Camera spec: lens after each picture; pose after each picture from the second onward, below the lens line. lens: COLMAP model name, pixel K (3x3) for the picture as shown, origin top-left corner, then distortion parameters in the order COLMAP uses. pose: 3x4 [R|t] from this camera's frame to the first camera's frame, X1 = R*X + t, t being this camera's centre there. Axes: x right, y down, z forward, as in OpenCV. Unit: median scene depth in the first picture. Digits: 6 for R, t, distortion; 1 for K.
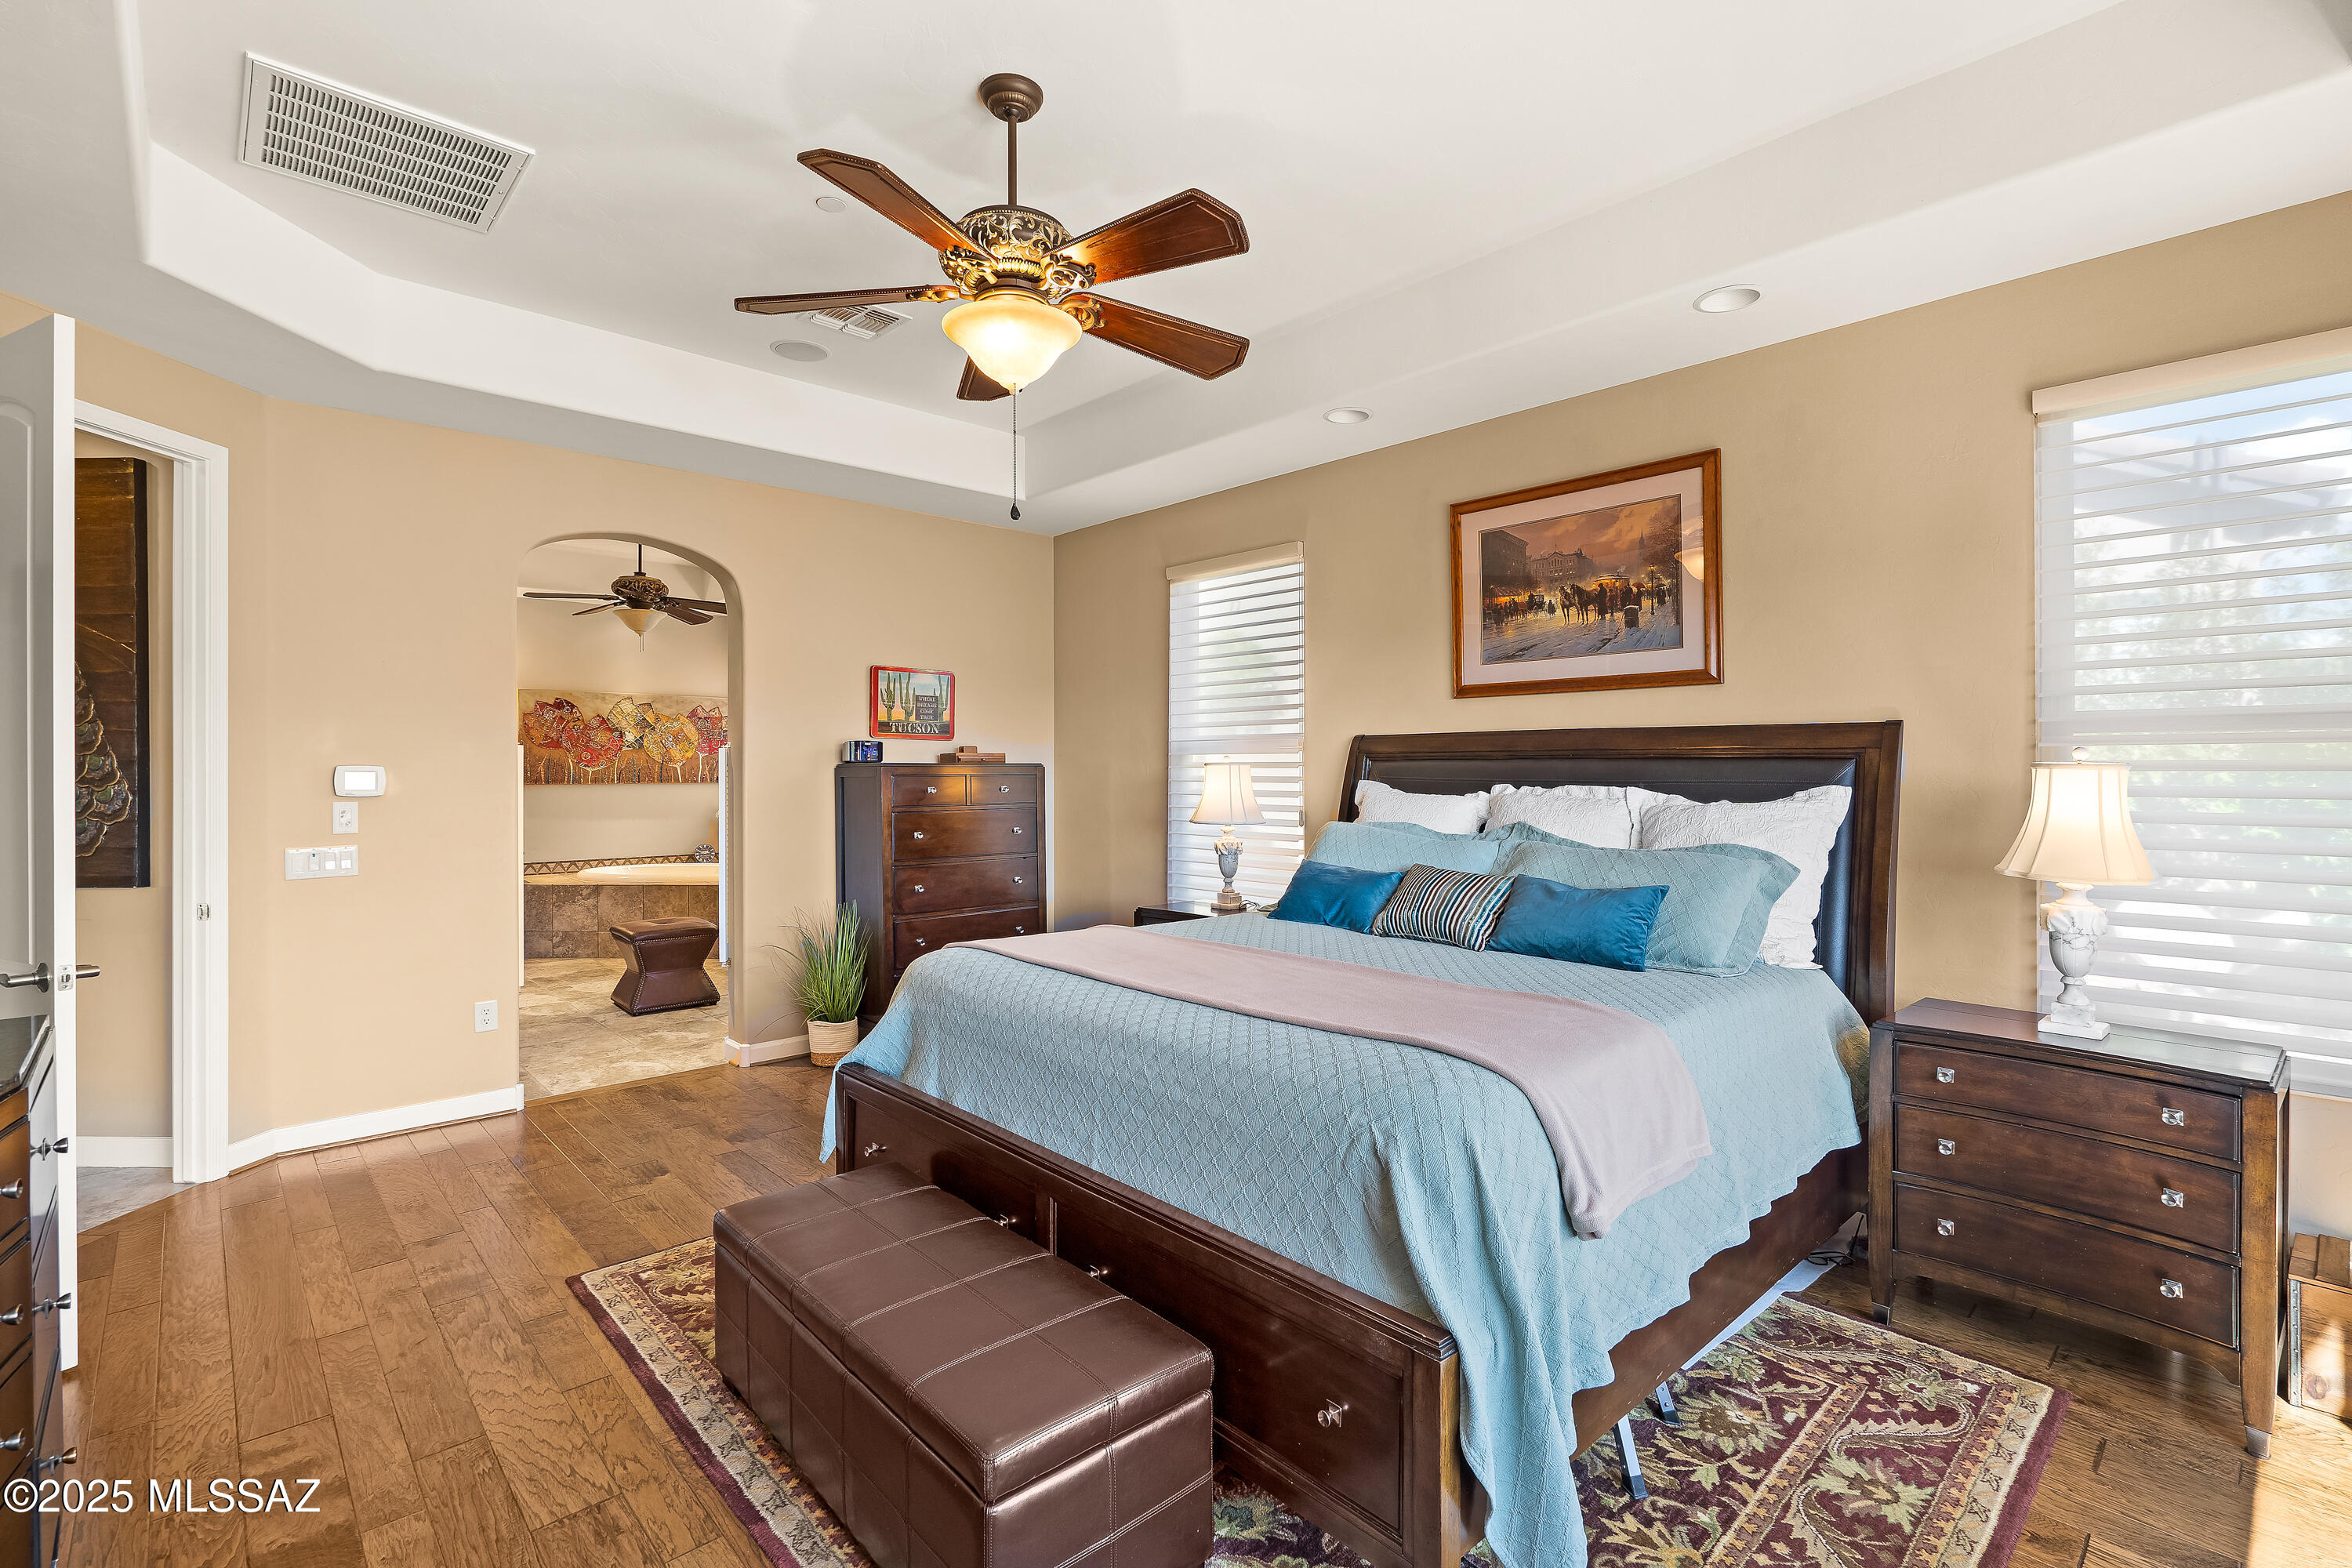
lens RADIAL K [[1074.8, 0, 1184.3], [0, 1074.8, 776.9], [0, 0, 1]] dist [-0.002652, 0.001405]
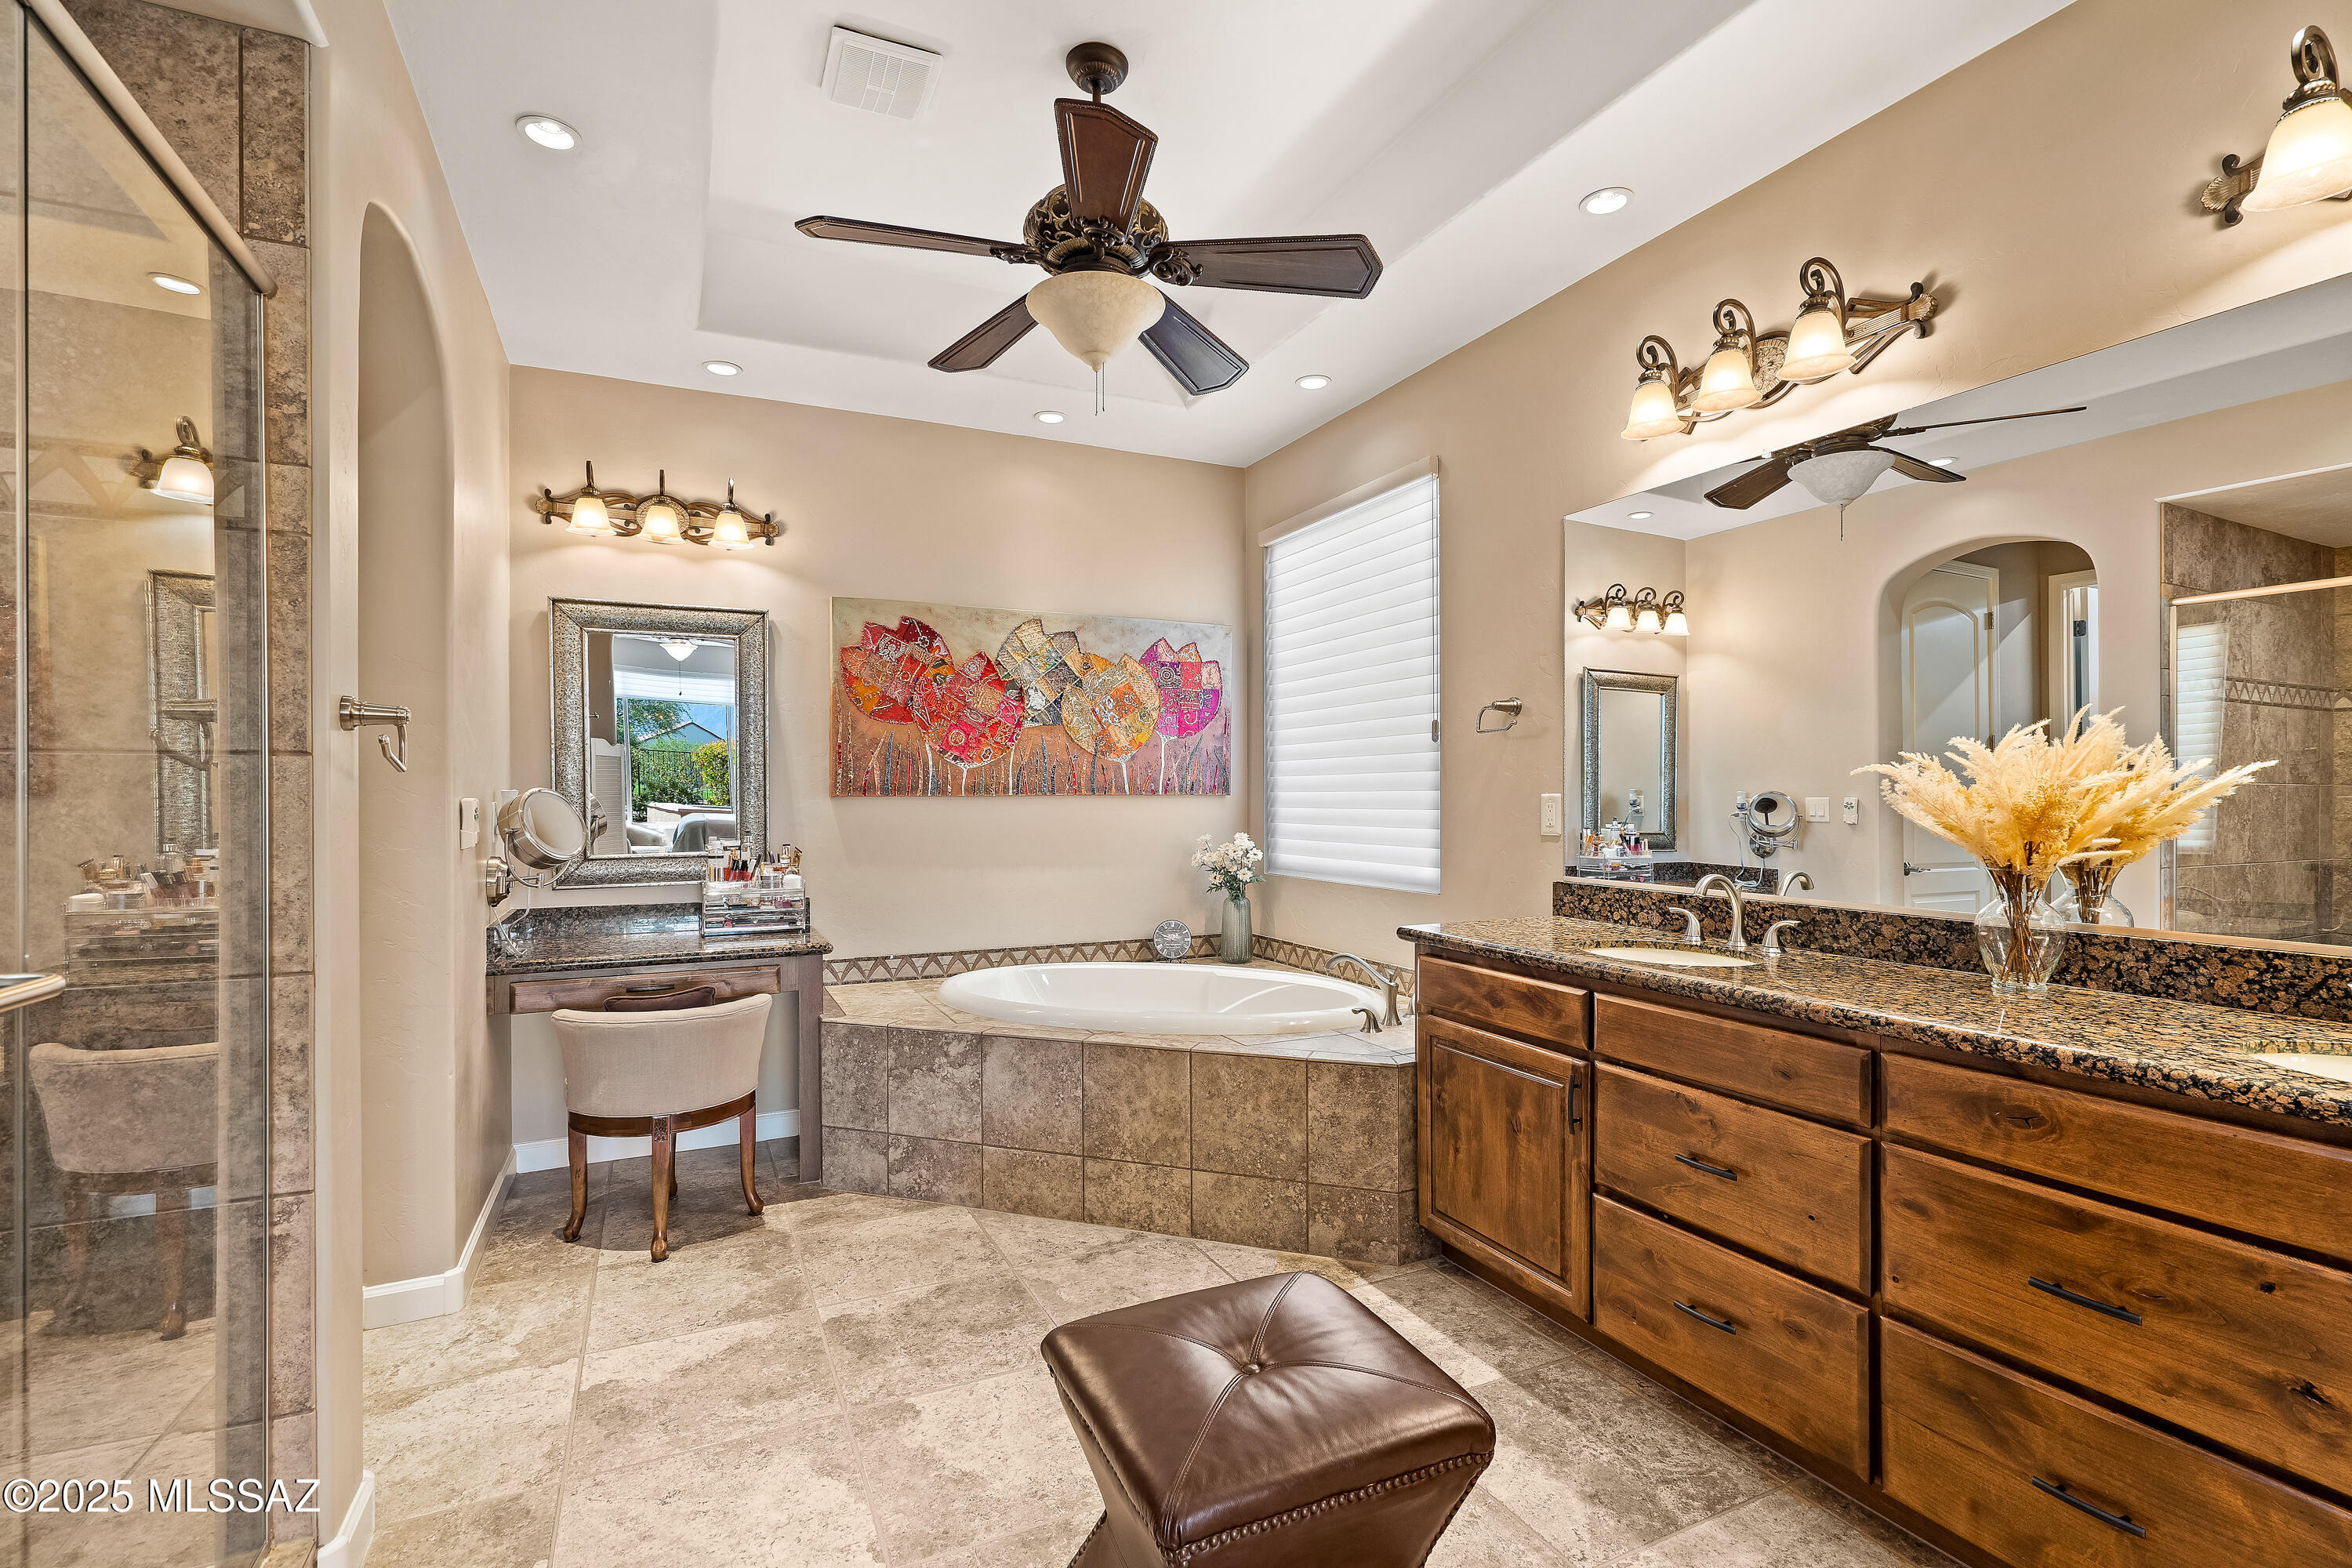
lens RADIAL K [[1074.8, 0, 1173.7], [0, 1074.8, 793.5], [0, 0, 1]] dist [-0.002652, 0.001405]
pose [[0.953328, -0.001804, -0.301930, -0.315802], [-0.000383, 0.999974, -0.007183, 0.008799], [0.301935, 0.006963, 0.953303, 0.564363]]
